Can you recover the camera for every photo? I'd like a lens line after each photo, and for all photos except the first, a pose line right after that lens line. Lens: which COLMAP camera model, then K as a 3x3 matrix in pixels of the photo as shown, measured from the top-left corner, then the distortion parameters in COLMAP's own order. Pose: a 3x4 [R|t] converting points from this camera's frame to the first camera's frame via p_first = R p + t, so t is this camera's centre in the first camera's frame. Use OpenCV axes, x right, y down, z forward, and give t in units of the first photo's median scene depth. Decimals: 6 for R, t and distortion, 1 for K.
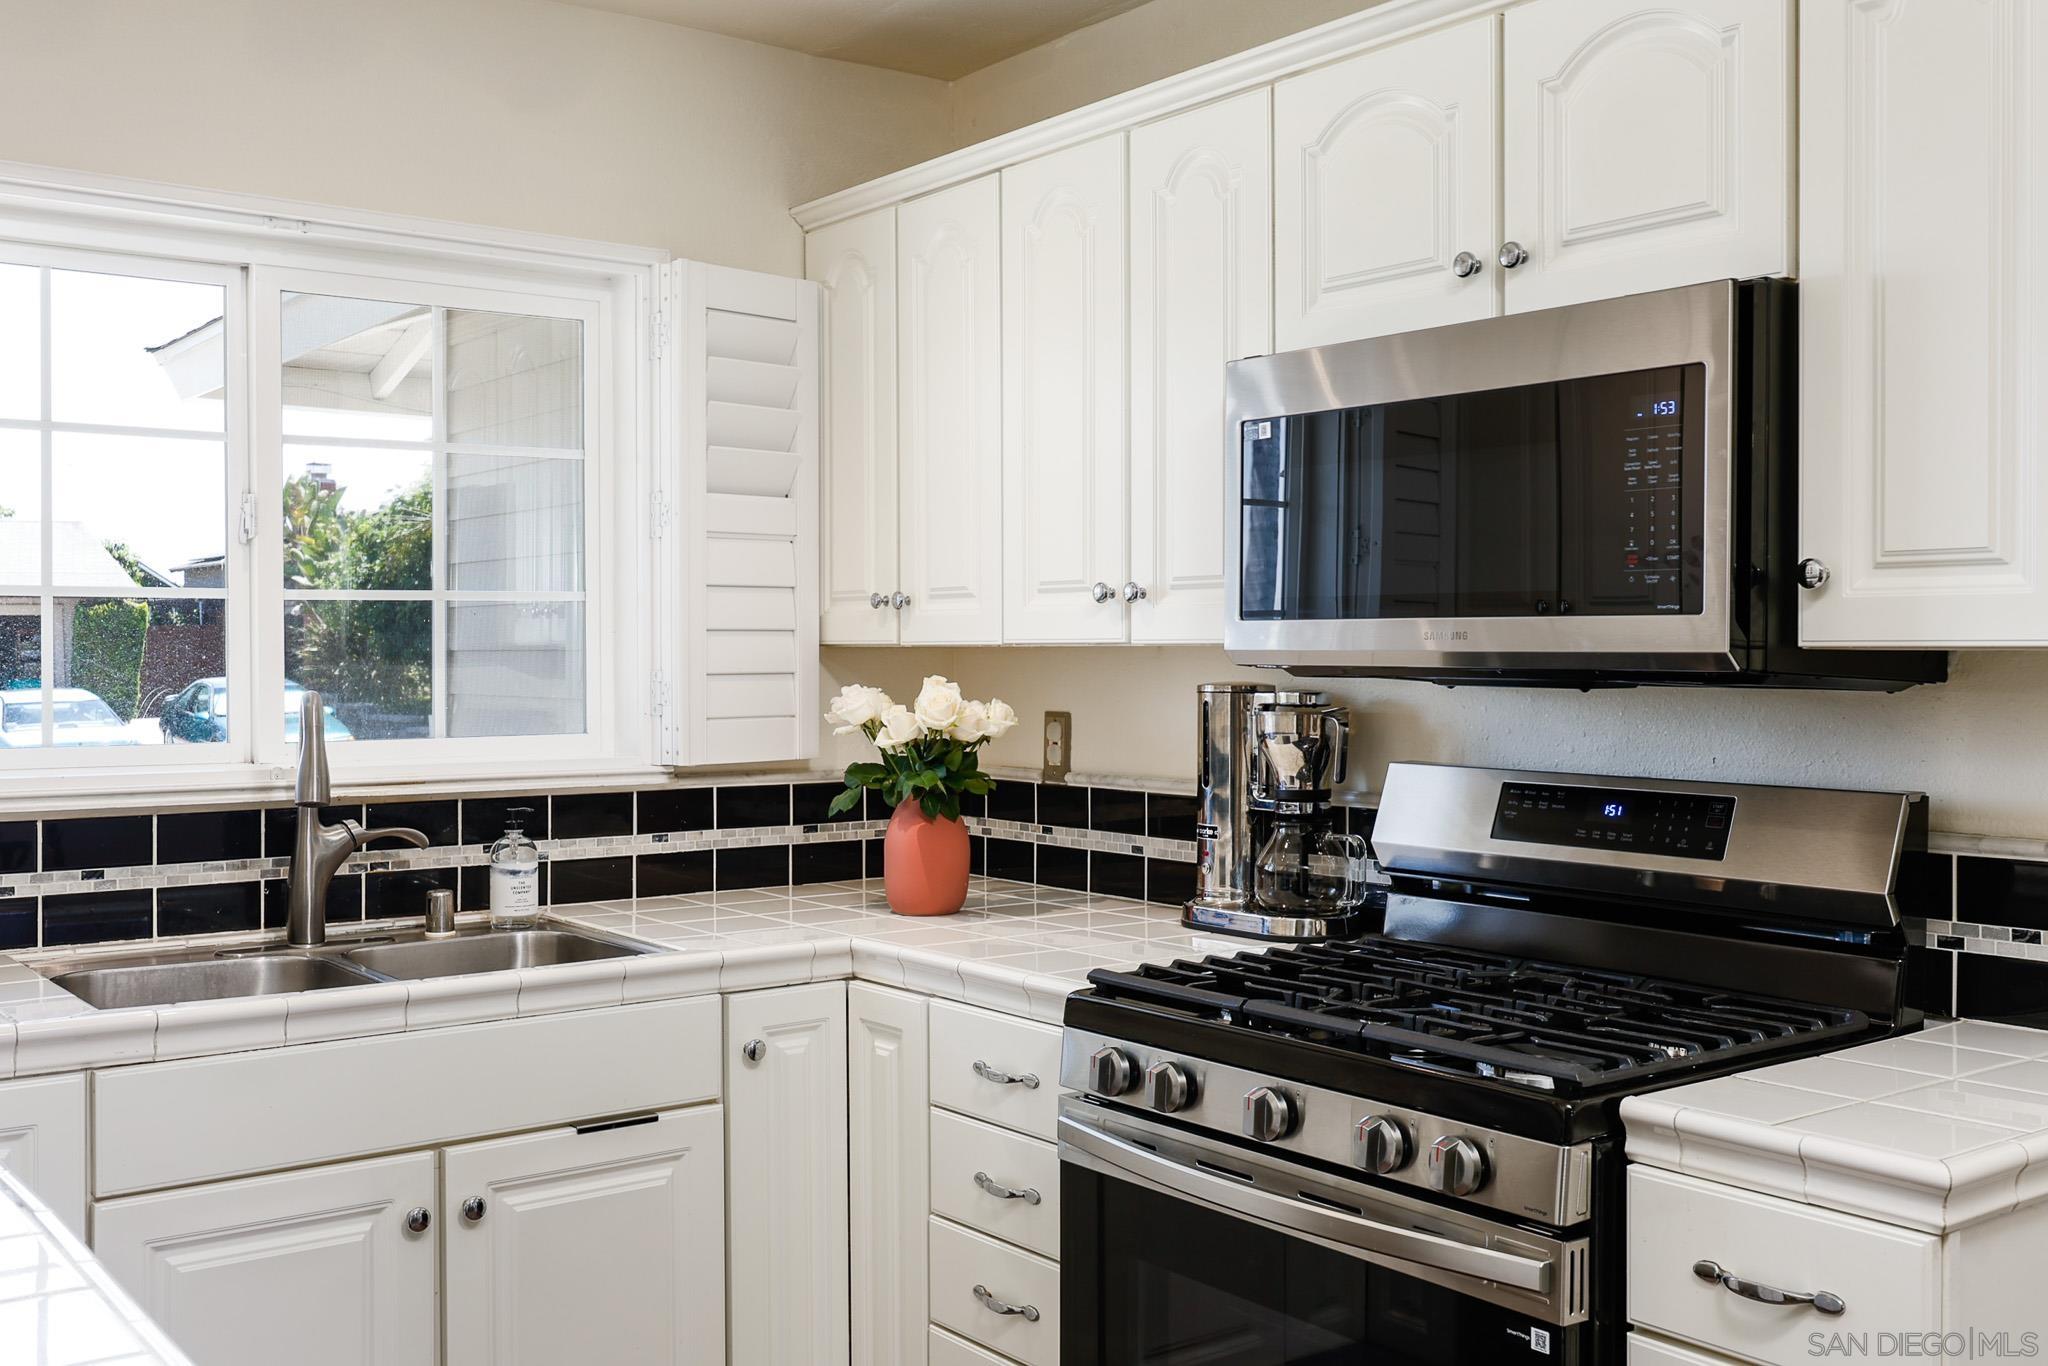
lens RADIAL K [[1997.9, 0, 1018.7], [0, 1997.9, 672.3], [0, 0, 1]] dist [0.002505, 0.004664]
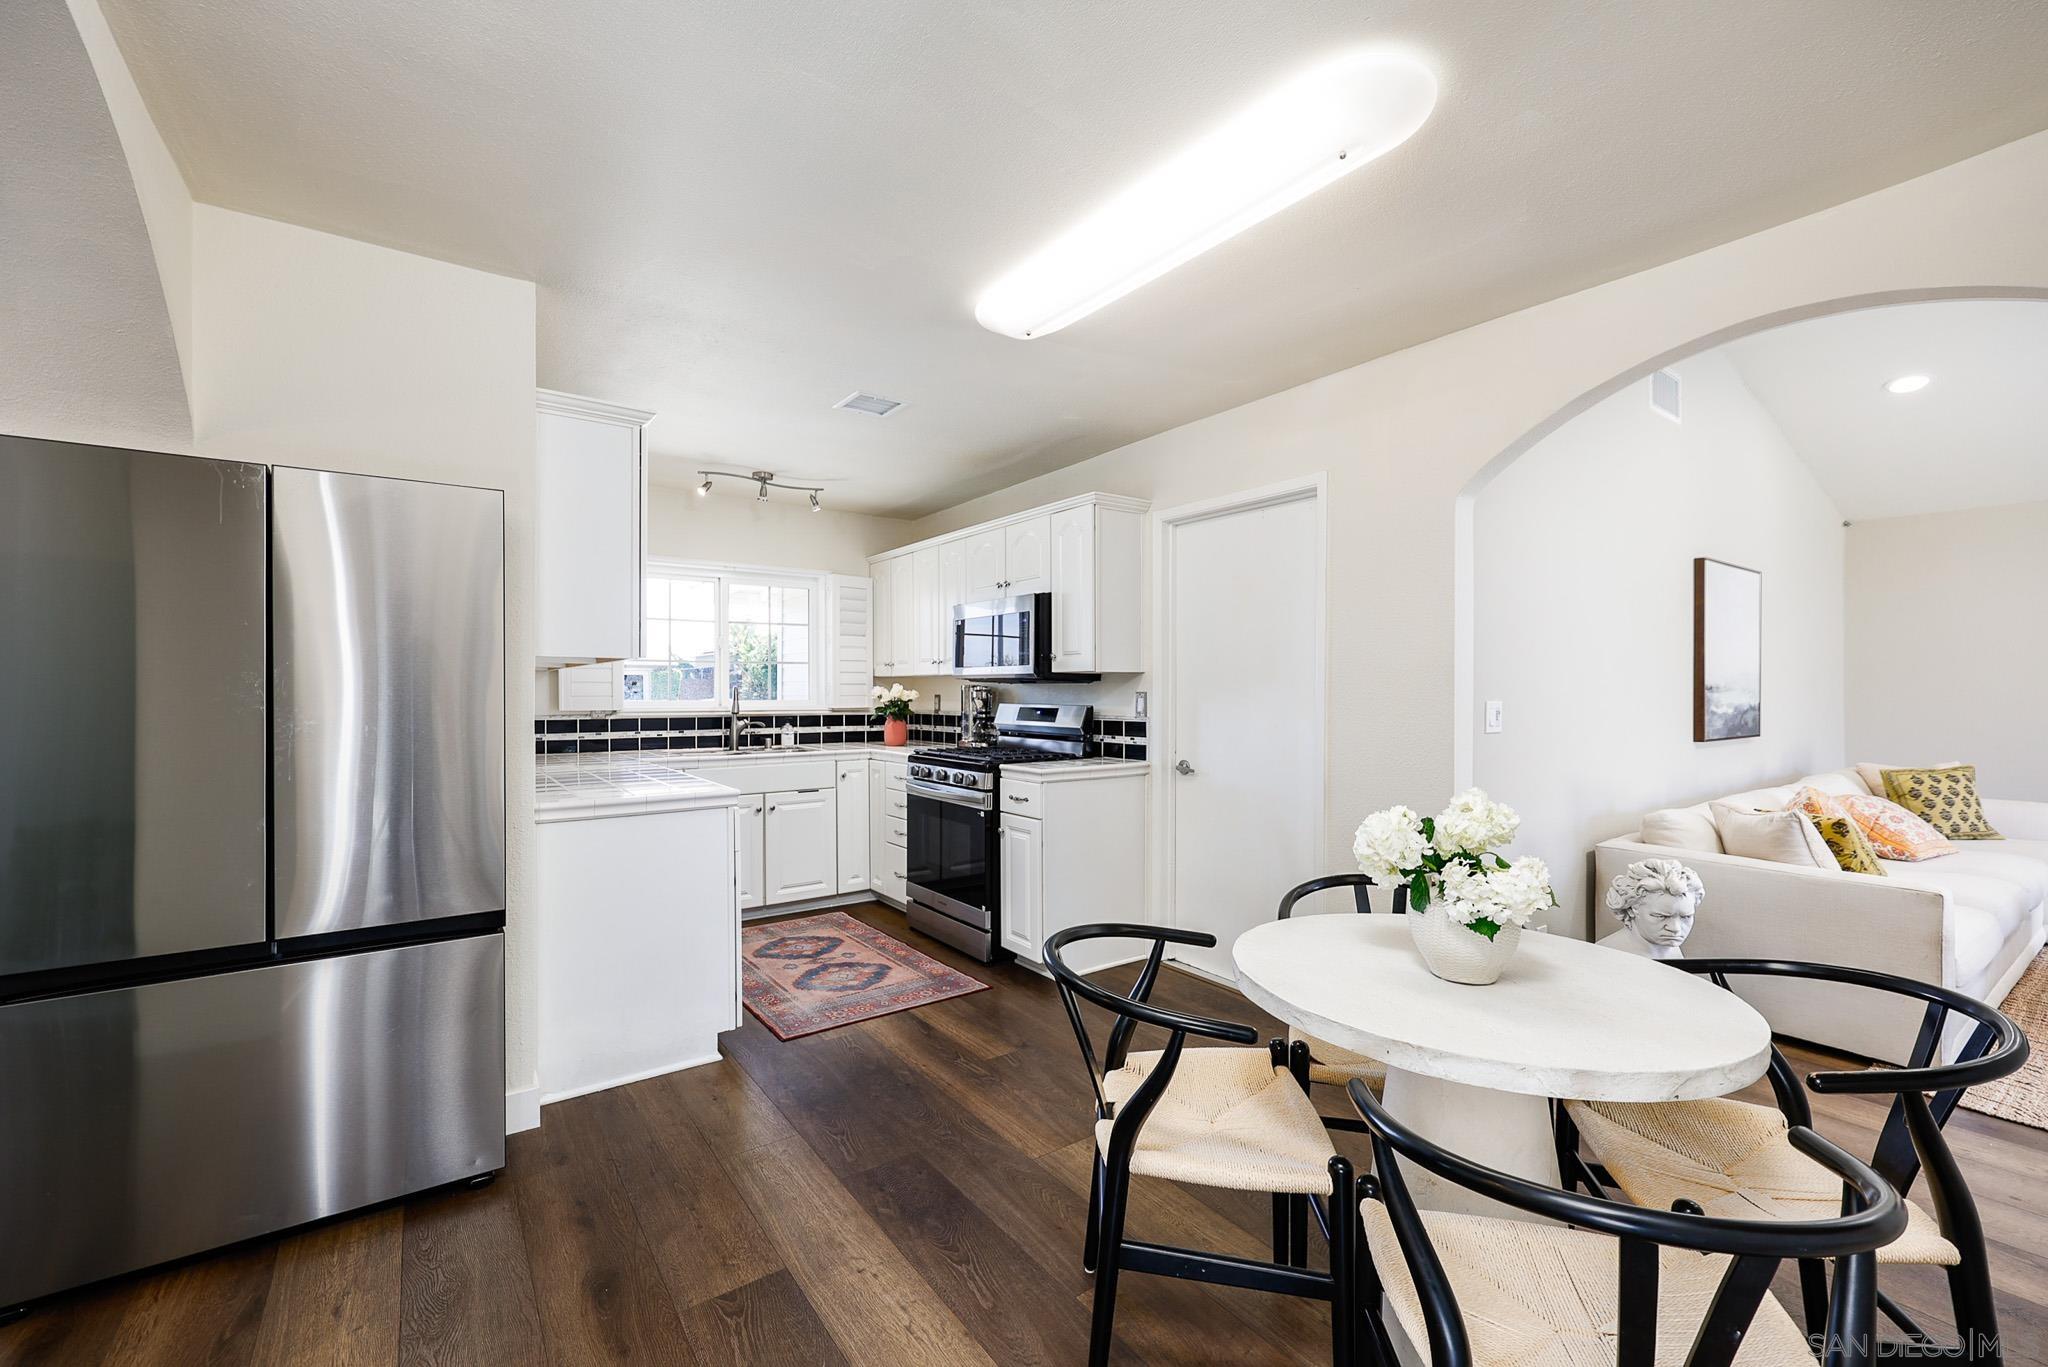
lens RADIAL K [[843.7, 0, 1014.1], [0, 843.7, 686.3], [0, 0, 1]] dist [-0.001354, -0.000269]
pose [[0.999512, 0.000919, -0.031208, 0.252123], [-0.001464, 0.999847, -0.017435, 0.037581], [0.031187, 0.017473, 0.999361, -0.658564]]
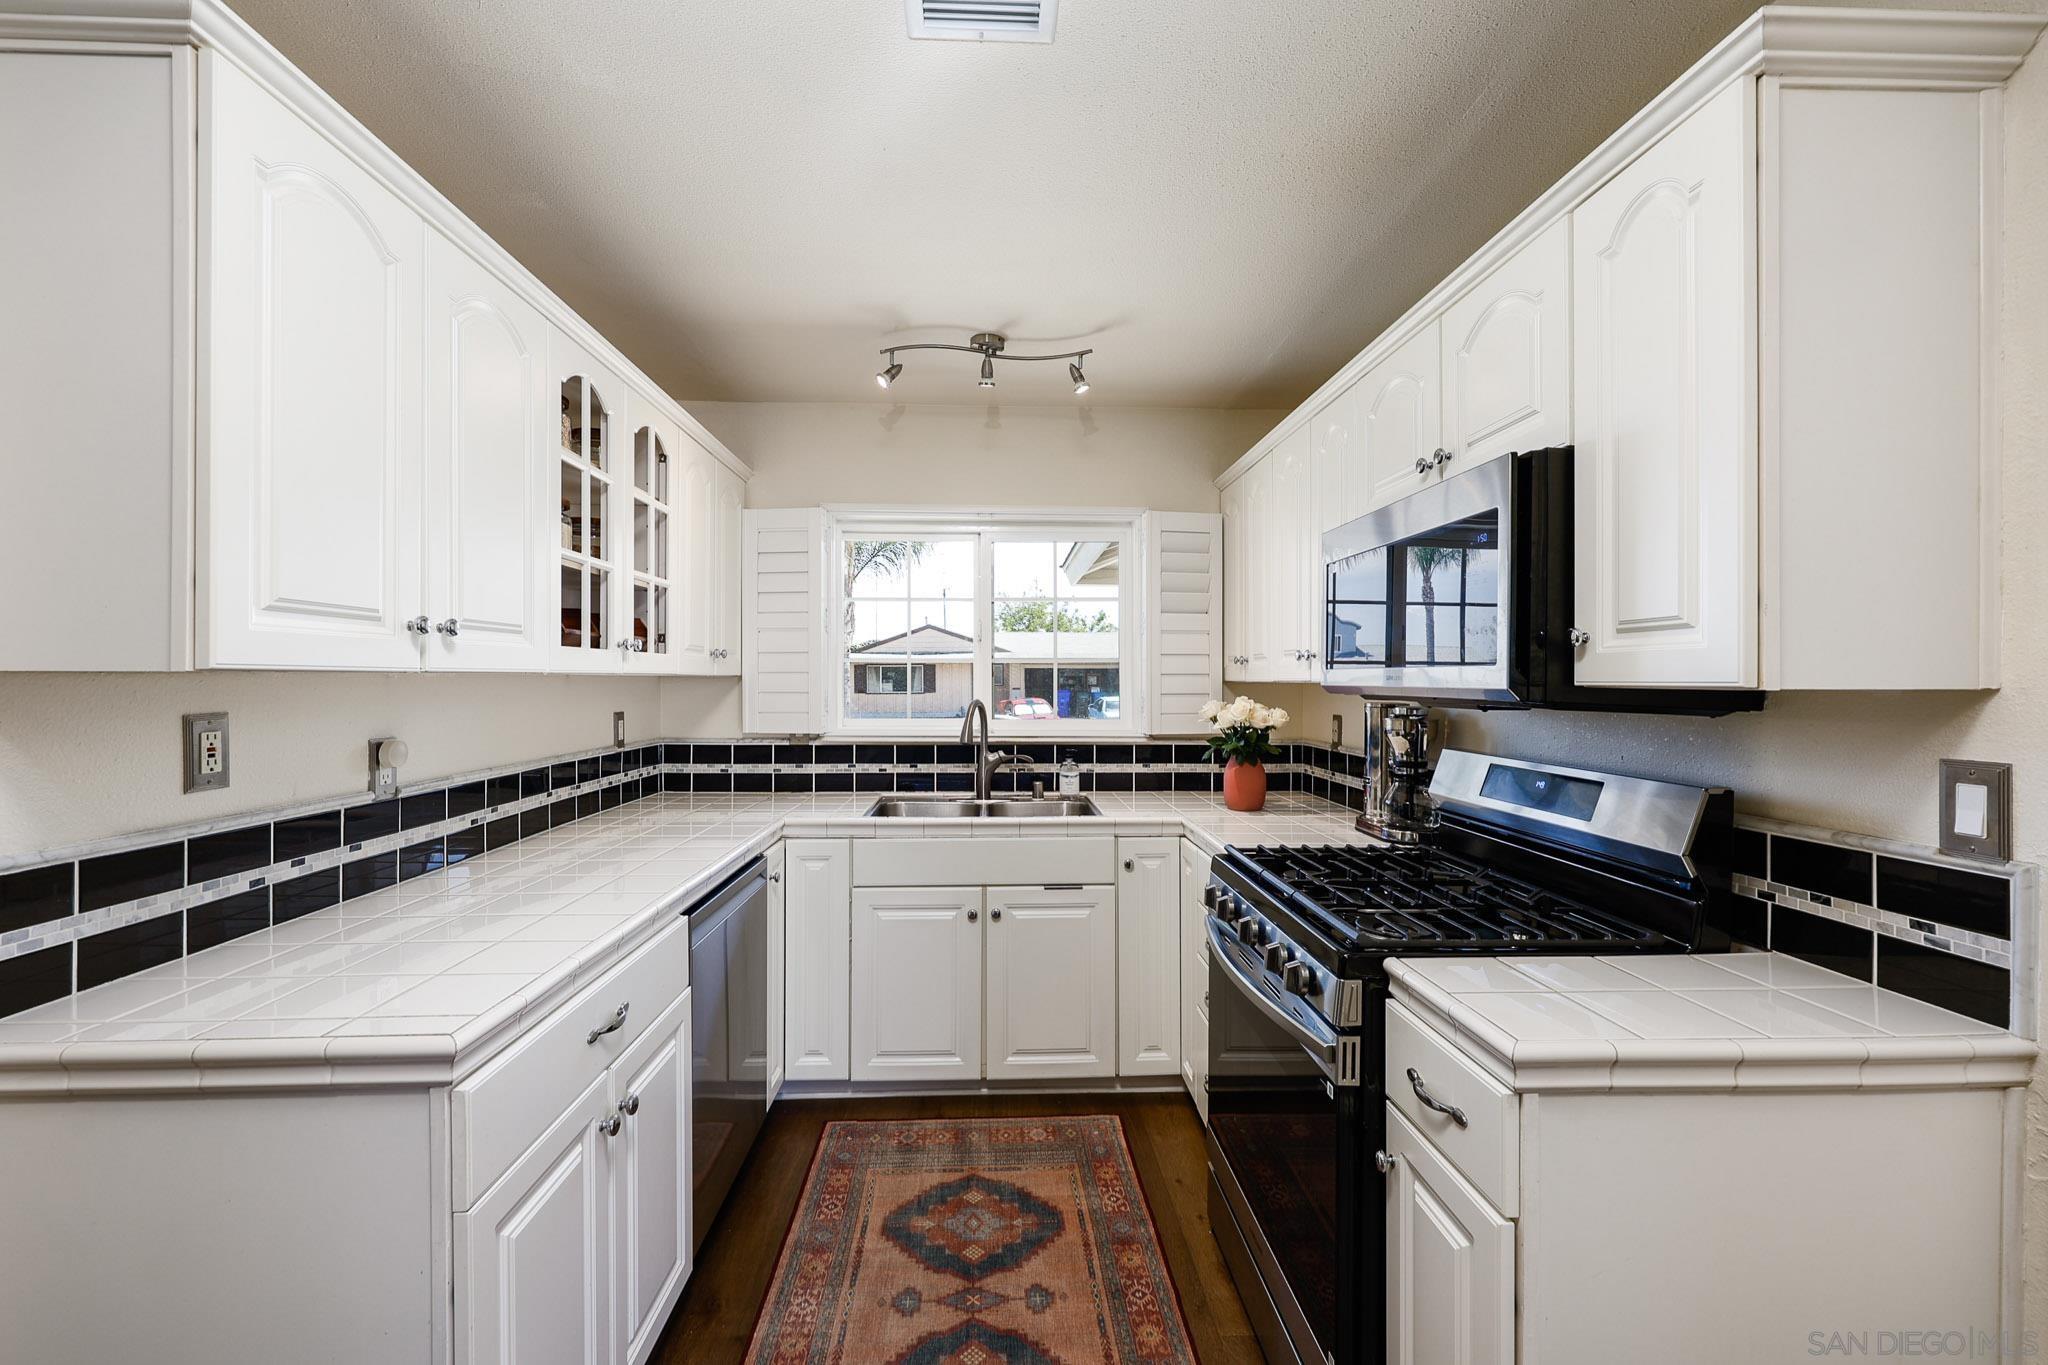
lens RADIAL K [[831.5, 0, 1010.2], [0, 831.5, 679.8], [0, 0, 1]] dist [0.000071, -0.000061]
pose [[0.817199, 0.002822, -0.576349, 0.279915], [-0.010637, 0.999892, -0.010187, -0.004237], [0.576257, 0.014456, 0.817140, 0.159969]]
